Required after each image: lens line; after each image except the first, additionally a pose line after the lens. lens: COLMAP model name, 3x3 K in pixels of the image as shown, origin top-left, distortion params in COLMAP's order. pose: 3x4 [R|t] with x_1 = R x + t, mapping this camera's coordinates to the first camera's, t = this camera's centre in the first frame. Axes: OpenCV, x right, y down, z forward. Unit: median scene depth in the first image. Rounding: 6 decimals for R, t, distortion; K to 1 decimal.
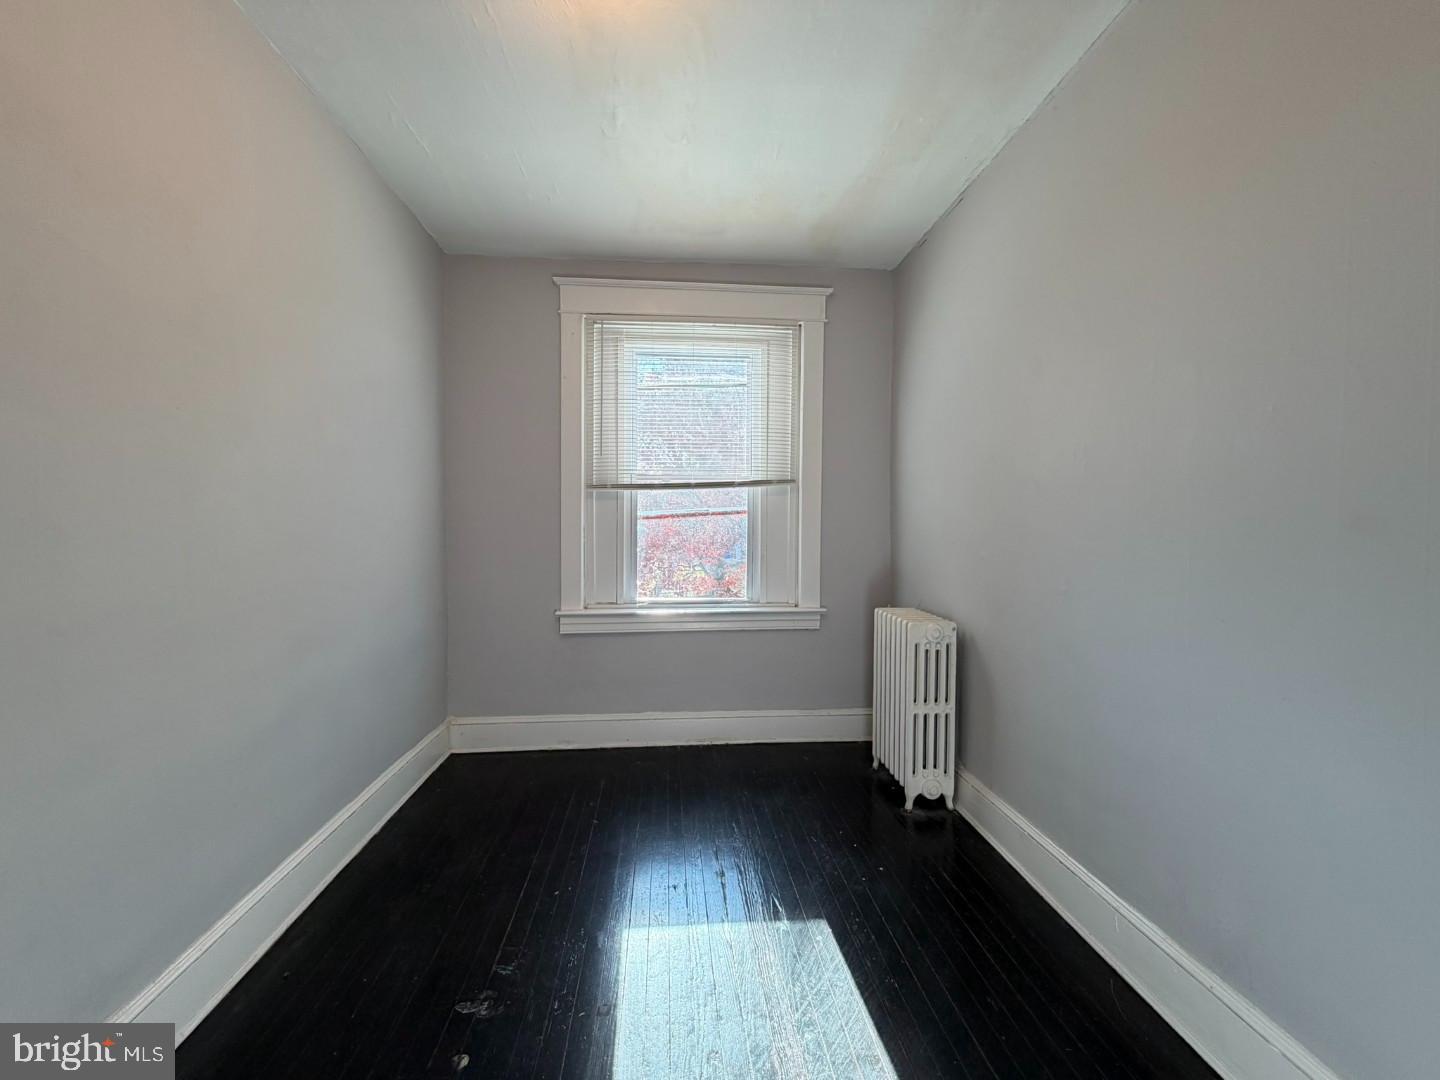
lens RADIAL K [[575.5, 0, 718.5], [0, 575.5, 547.2], [0, 0, 1]] dist [0.001708, -0.000559]
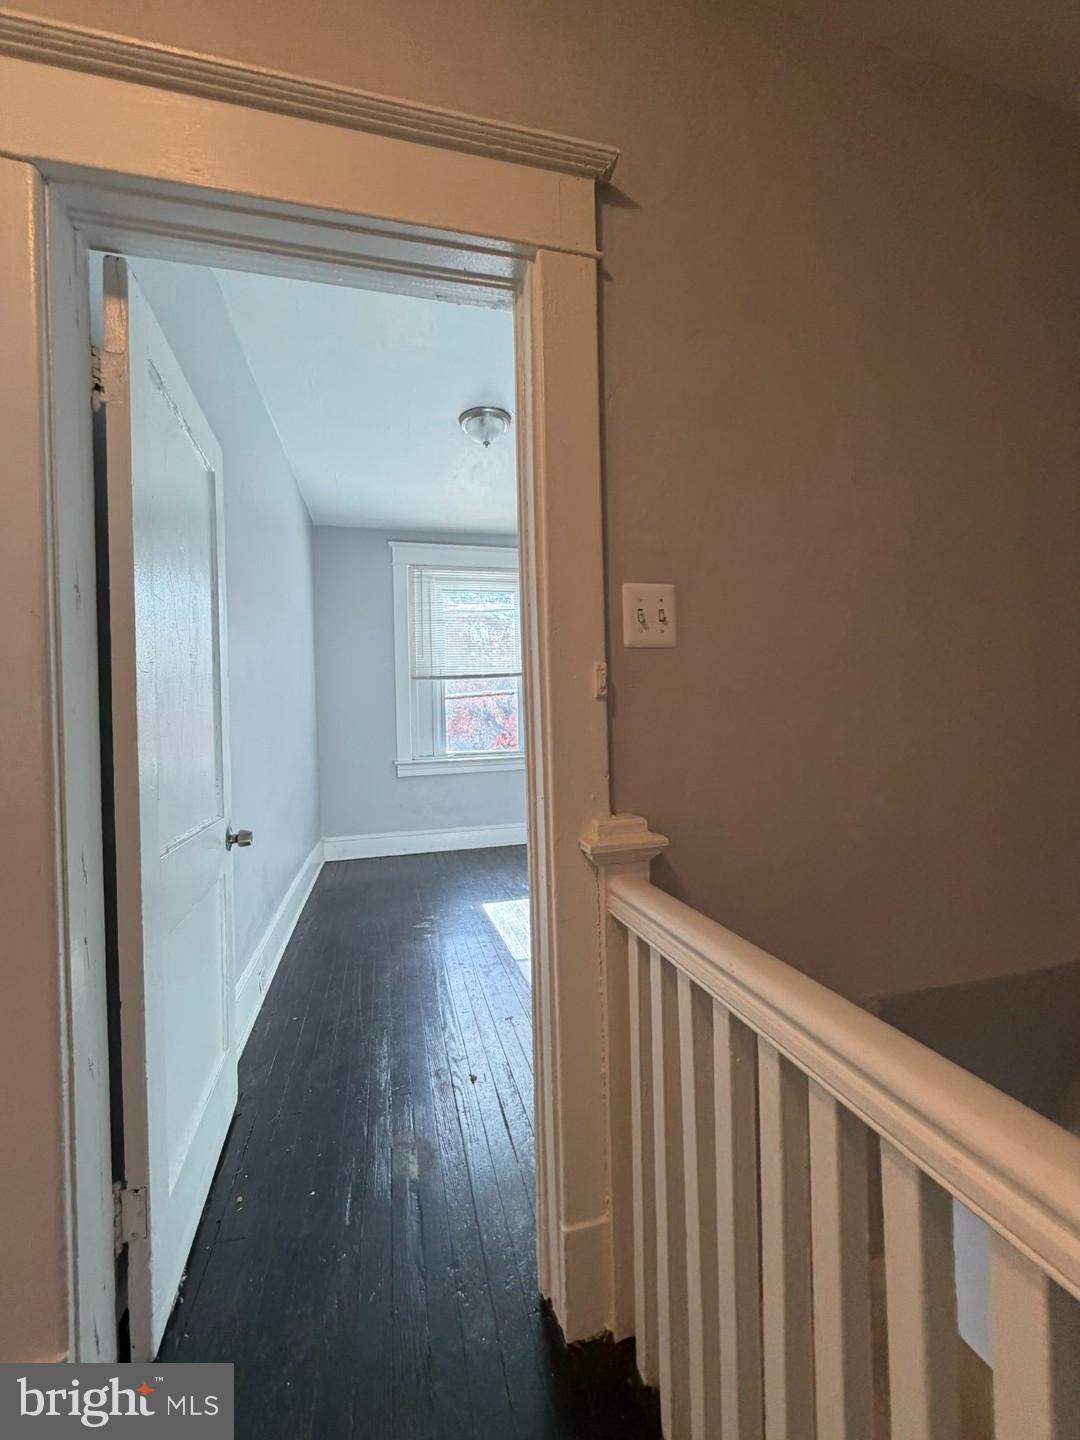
lens RADIAL K [[575.5, 0, 539.1], [0, 575.5, 716.1], [0, 0, 1]] dist [0.001708, -0.000559]
pose [[0.984083, -0.030453, 0.175080, -0.167731], [0.036762, 0.998782, -0.032904, 0.055305], [-0.173864, 0.038817, 0.984004, -0.532367]]
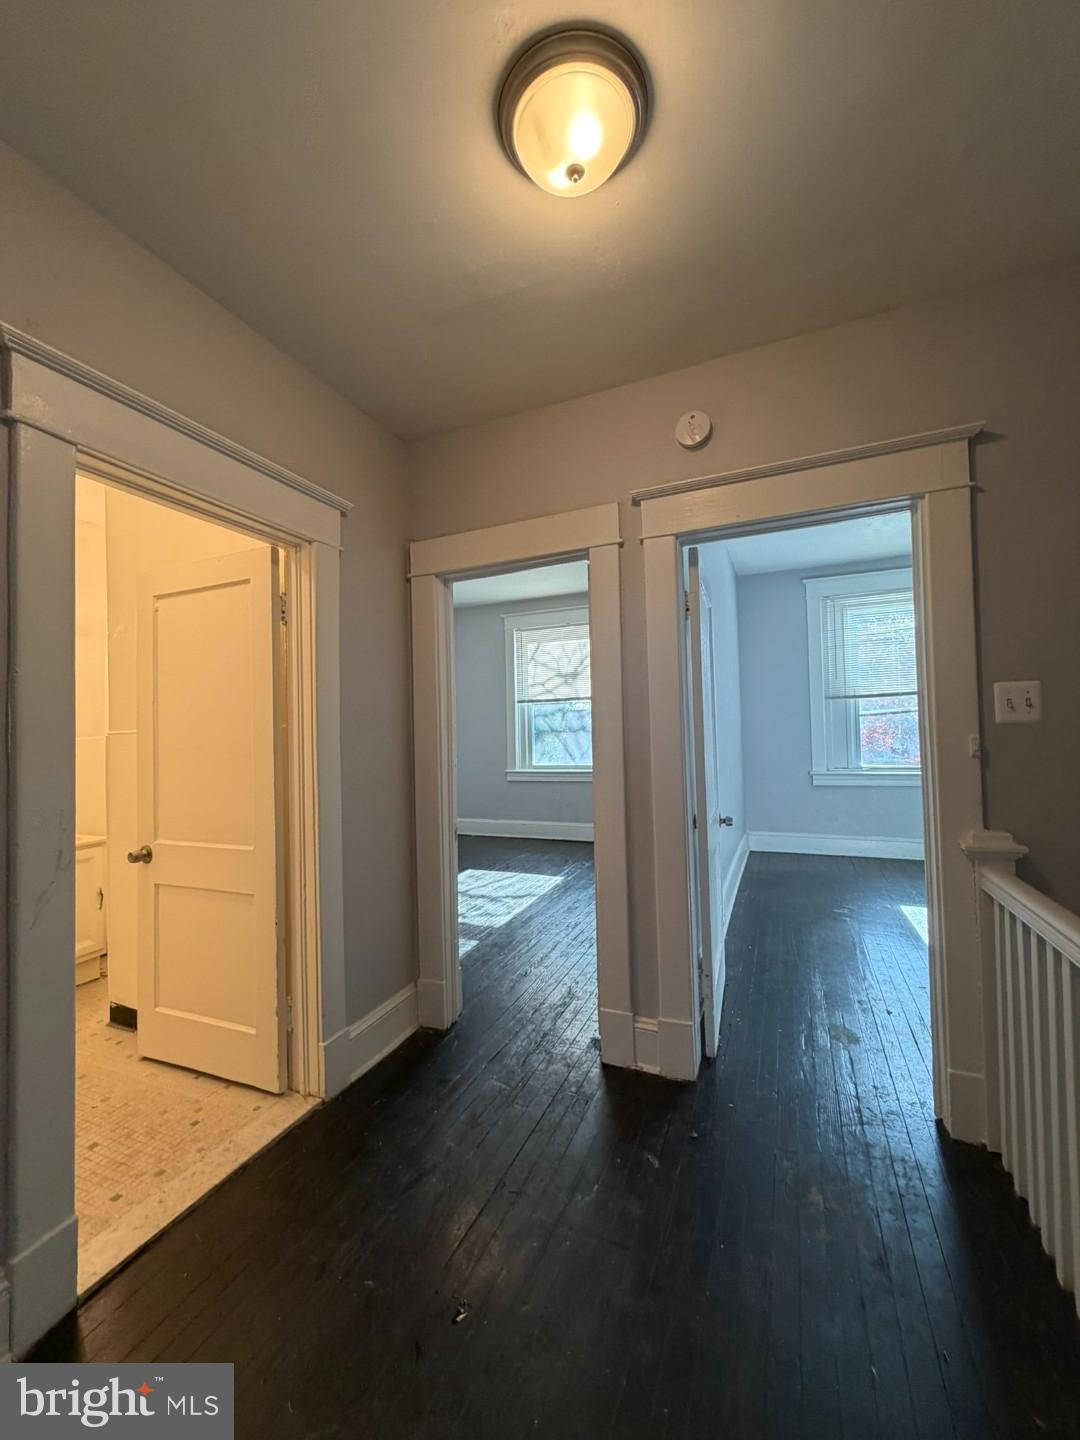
lens RADIAL K [[575.5, 0, 538.4], [0, 575.5, 714.3], [0, 0, 1]] dist [0.001708, -0.000559]
pose [[0.881770, -0.037506, -0.470186, -0.180056], [0.014233, 0.998495, -0.052955, 0.019206], [0.471465, 0.040002, 0.880977, -0.876337]]
